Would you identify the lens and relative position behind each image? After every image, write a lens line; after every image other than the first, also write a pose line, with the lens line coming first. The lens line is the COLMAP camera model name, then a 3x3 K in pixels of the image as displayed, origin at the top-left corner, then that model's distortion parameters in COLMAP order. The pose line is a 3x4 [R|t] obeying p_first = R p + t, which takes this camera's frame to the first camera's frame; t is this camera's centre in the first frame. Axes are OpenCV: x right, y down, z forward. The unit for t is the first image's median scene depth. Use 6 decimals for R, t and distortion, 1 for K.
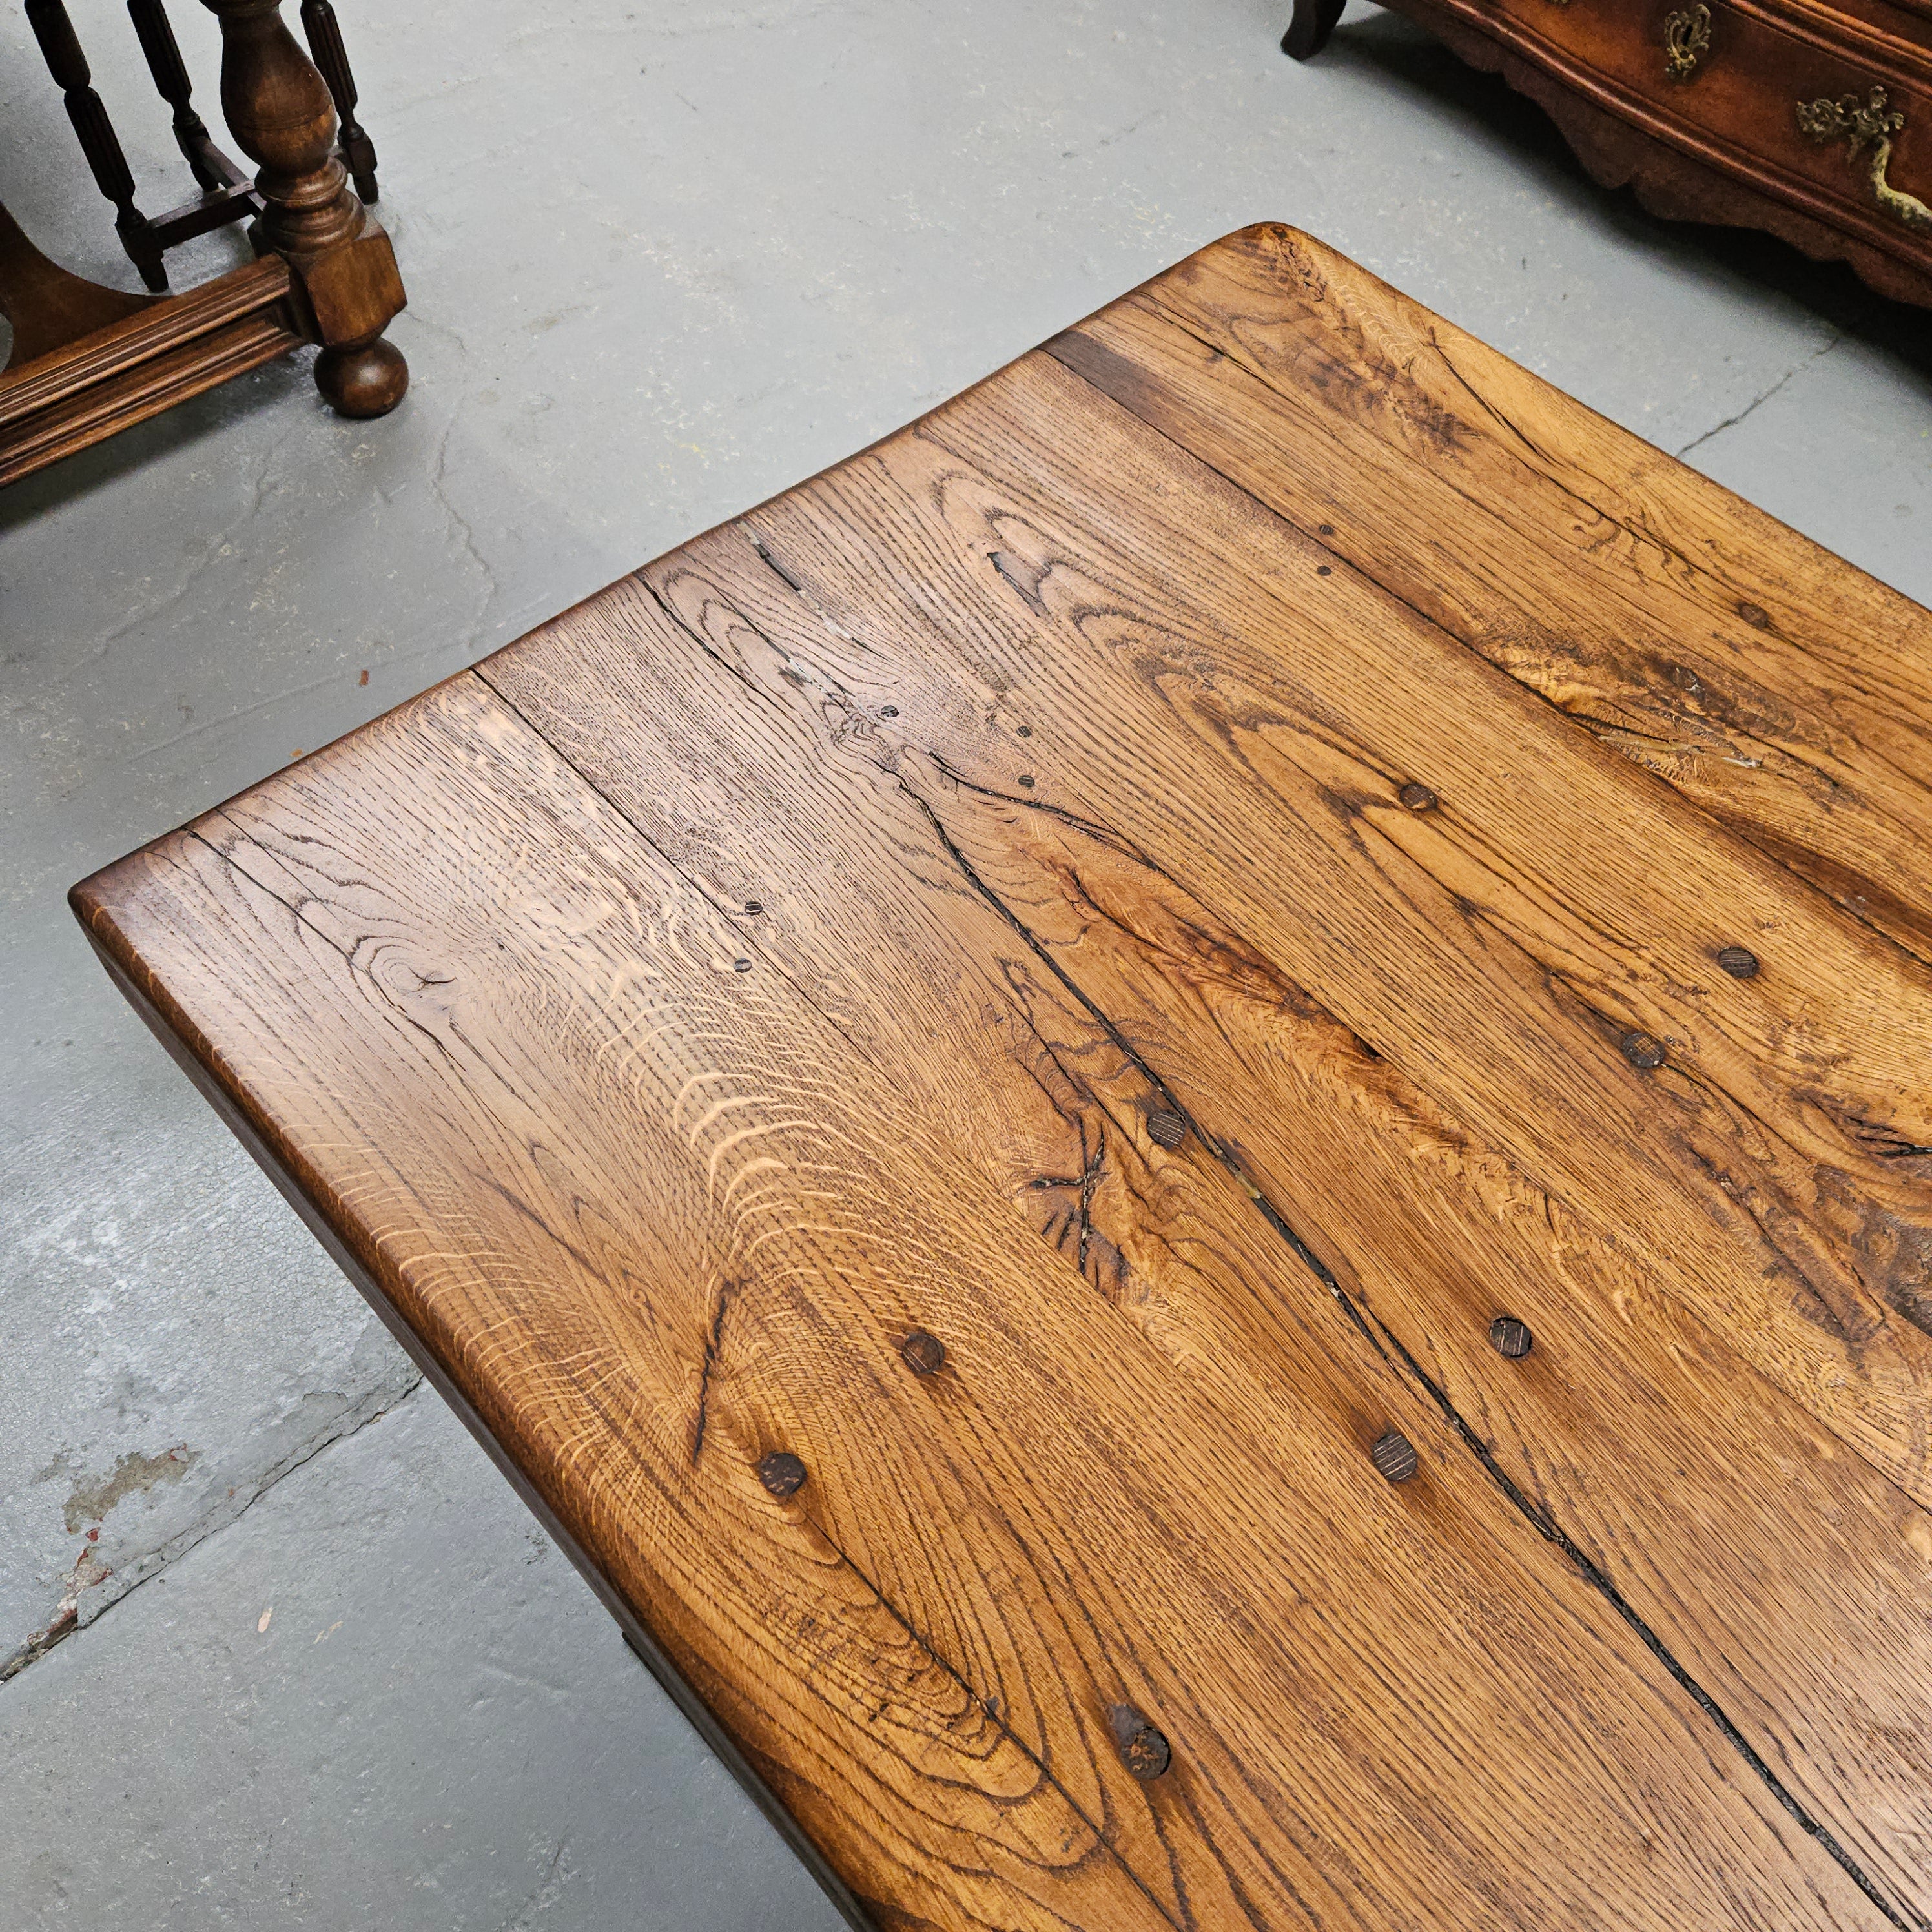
lens RADIAL K [[1730.1, 0, 960.1], [0, 1730.1, 949.7], [0, 0, 1]] dist [0.071169, -0.064844]
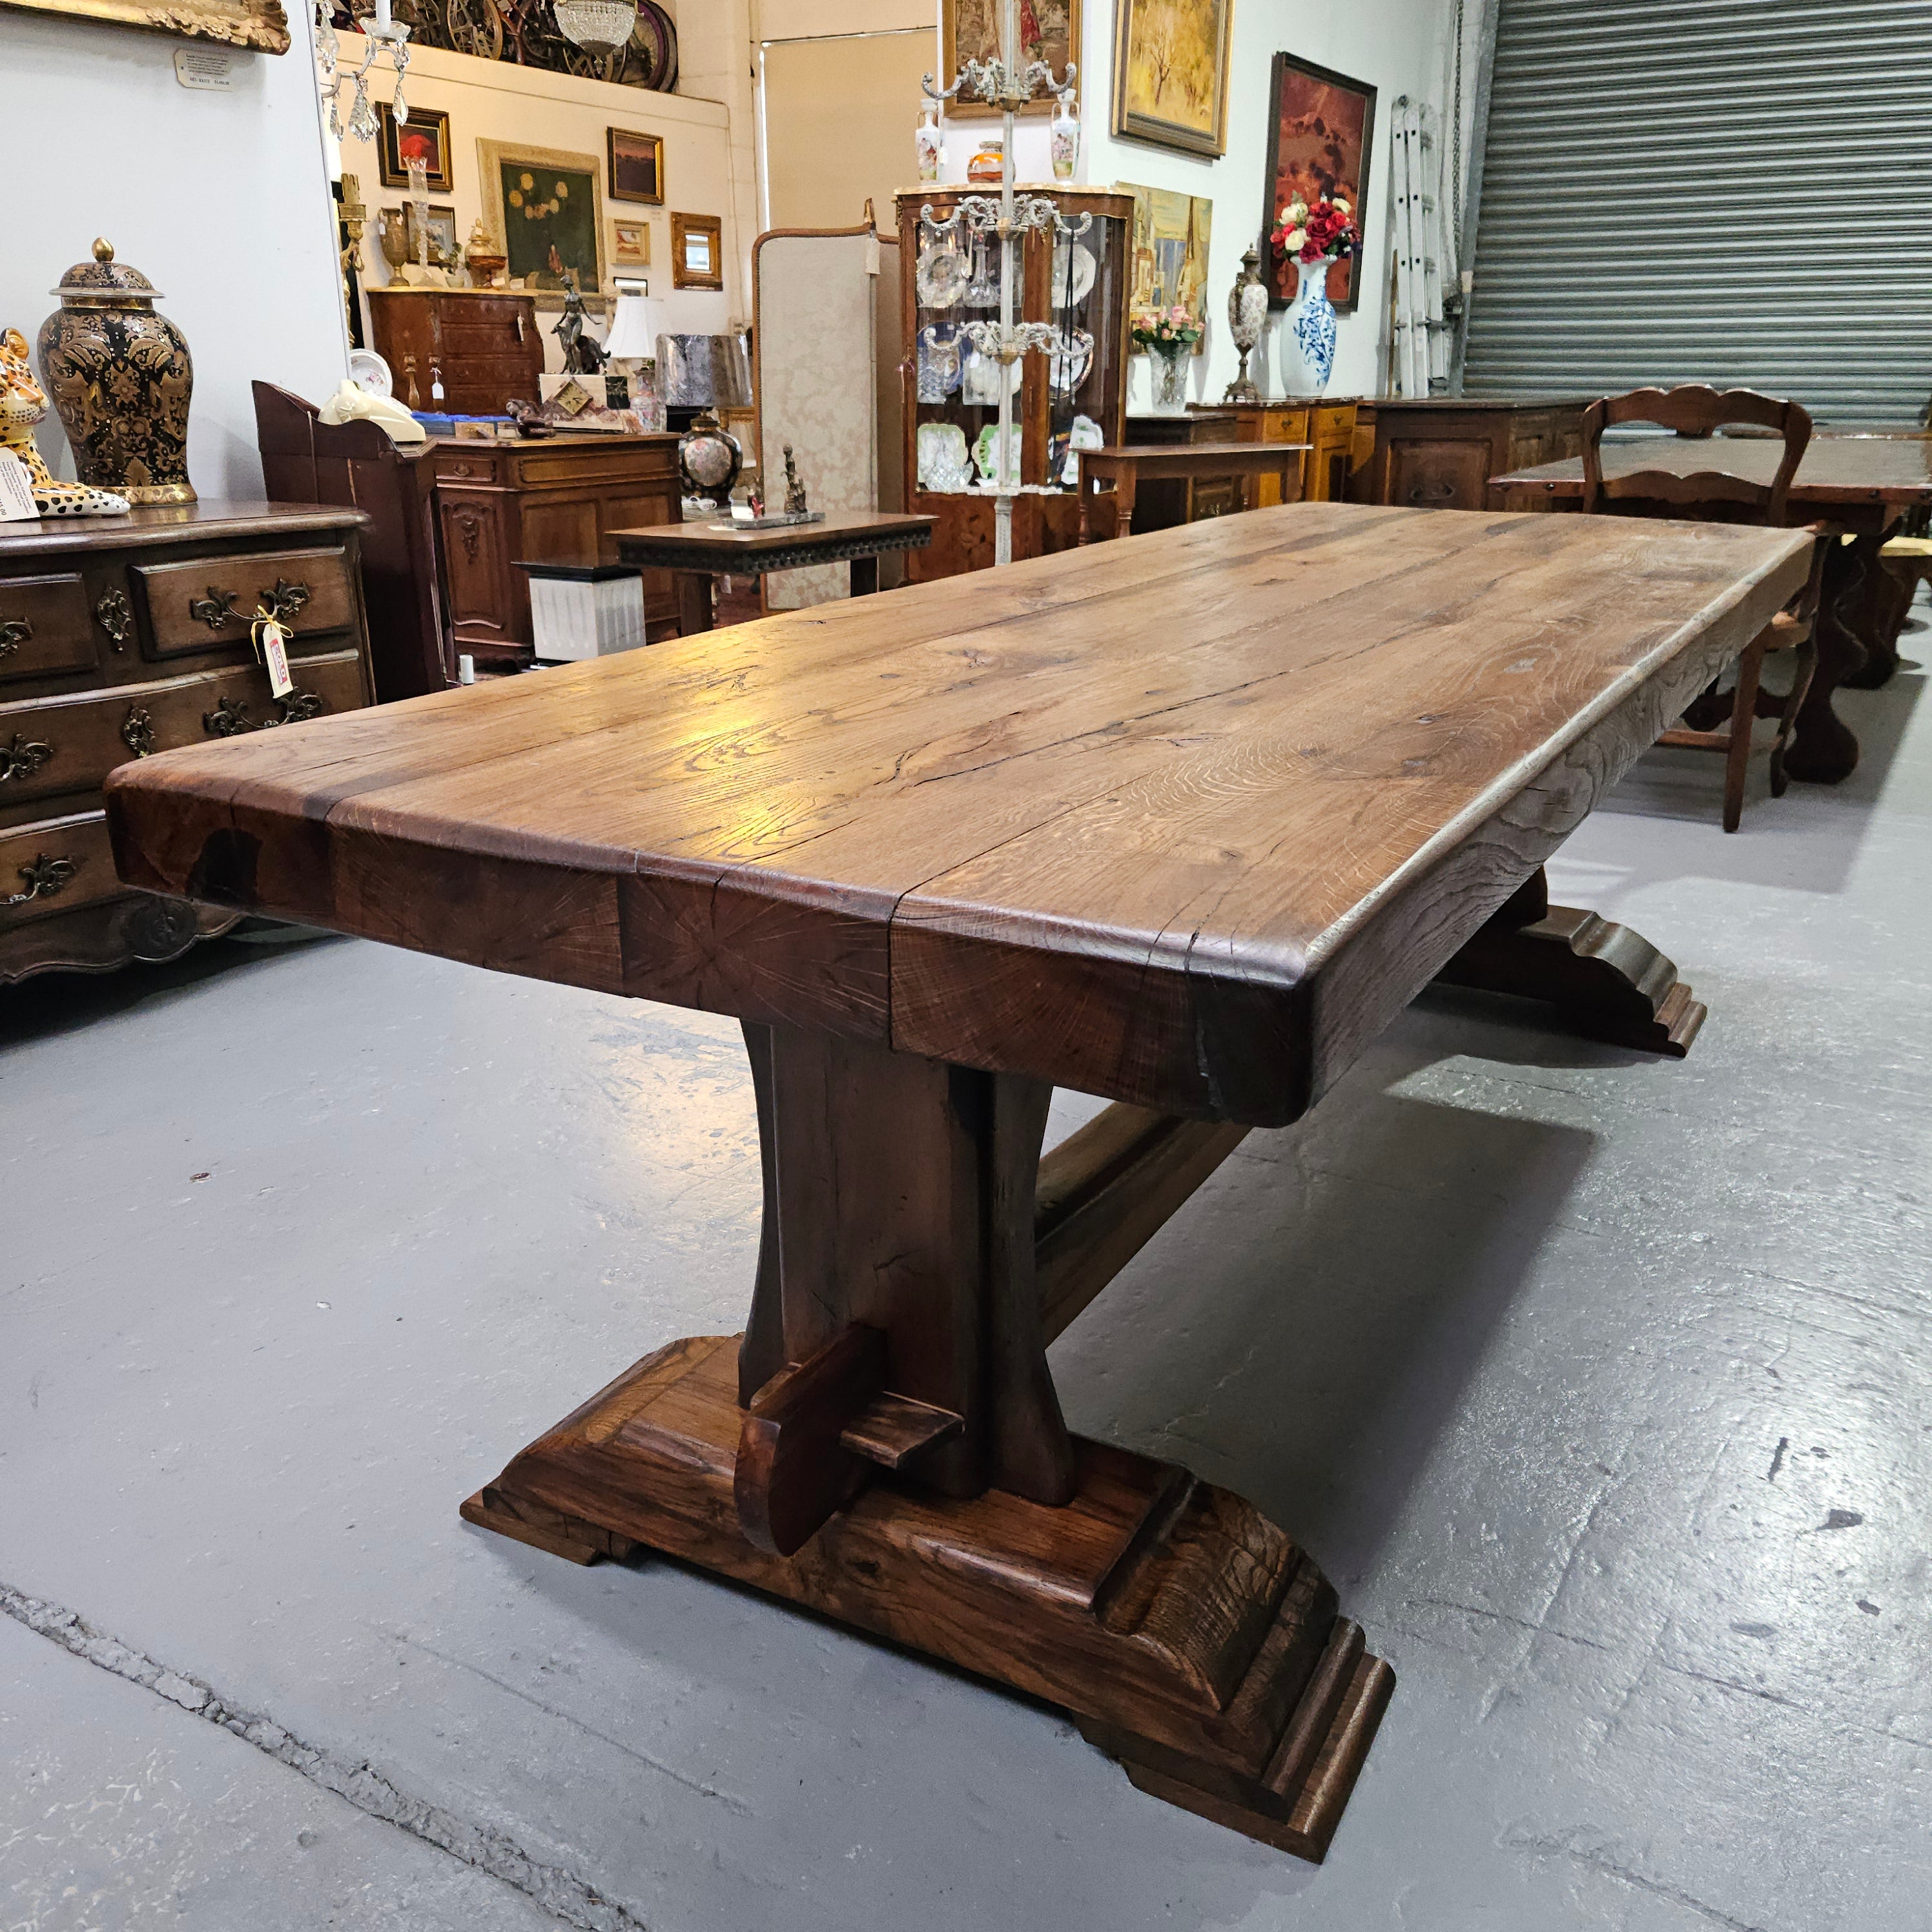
lens RADIAL K [[1730.1, 0, 969.0], [0, 1730.1, 973.5], [0, 0, 1]] dist [0.071169, -0.064844]
pose [[-0.312124, -0.352078, 0.882394, -1.226139], [0.780723, 0.434180, 0.449399, -0.577634], [-0.541342, 0.829174, 0.139357, 0.912797]]
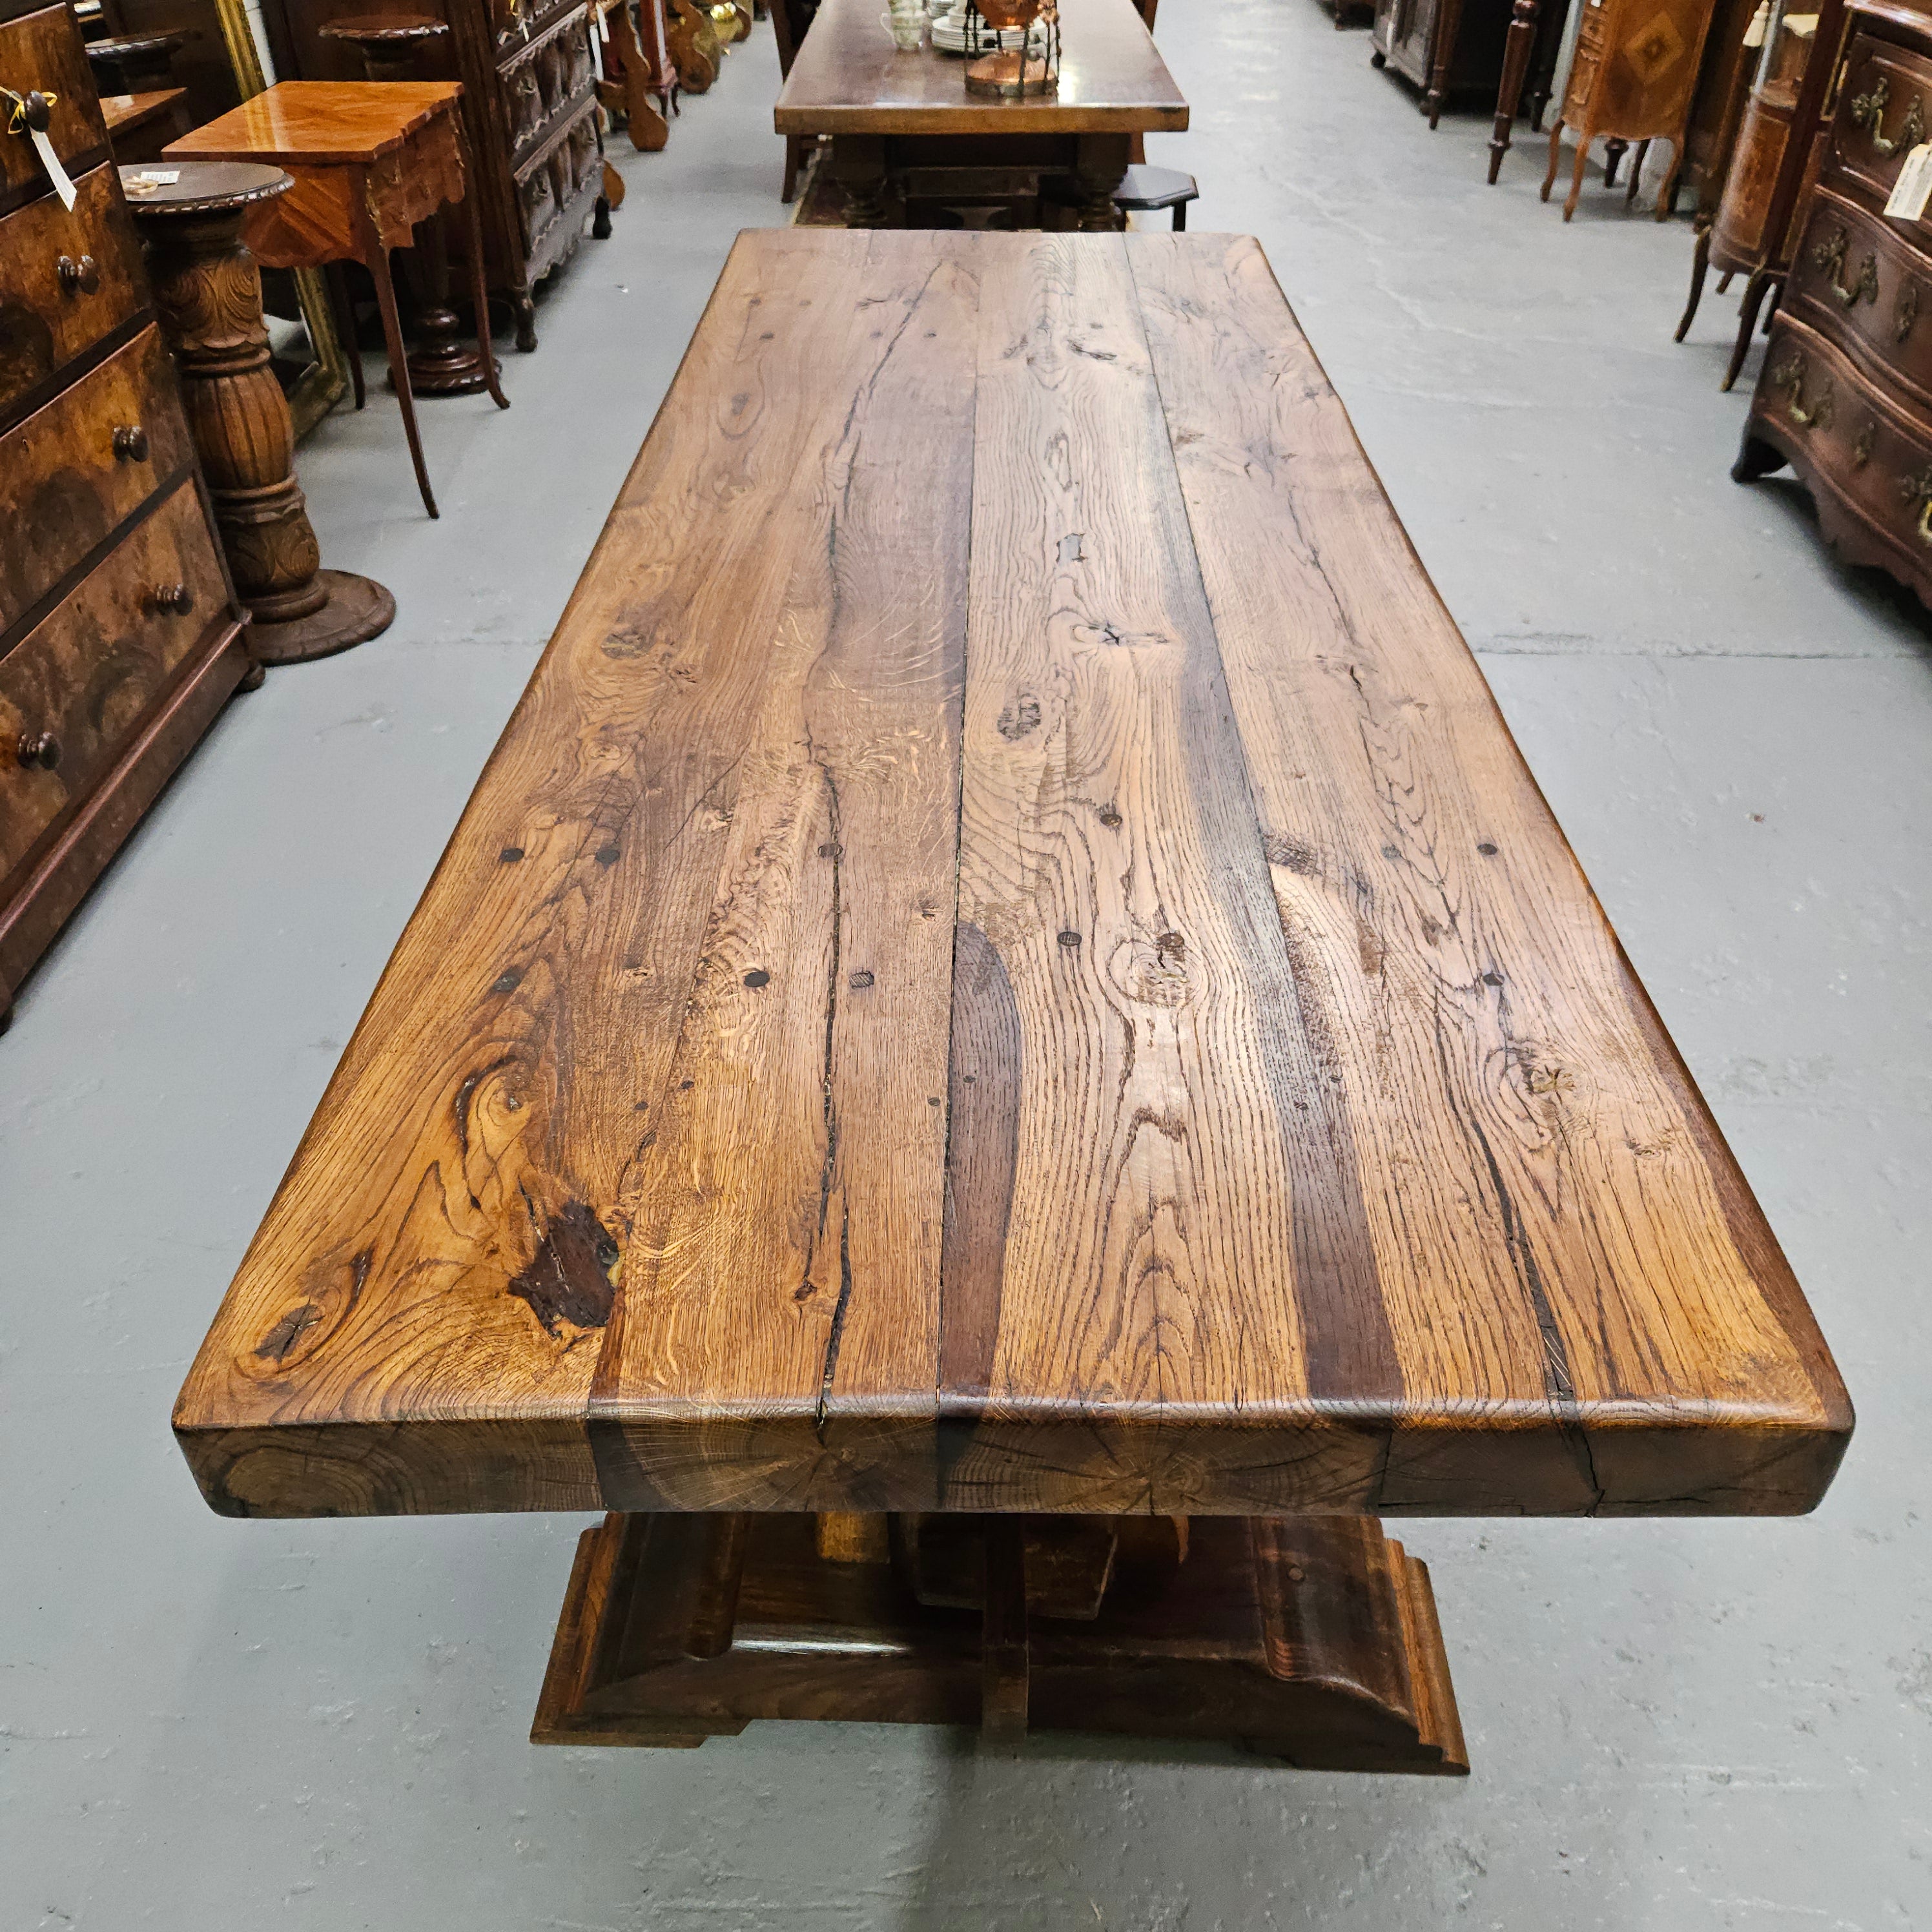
lens RADIAL K [[1730.1, 0, 973.2], [0, 1730.1, 953.8], [0, 0, 1]] dist [0.071169, -0.064844]
pose [[0.728546, 0.370295, -0.576284, 2.265771], [-0.555271, 0.811891, -0.180296, 1.439430], [0.401117, 0.451348, 0.797114, -0.908129]]
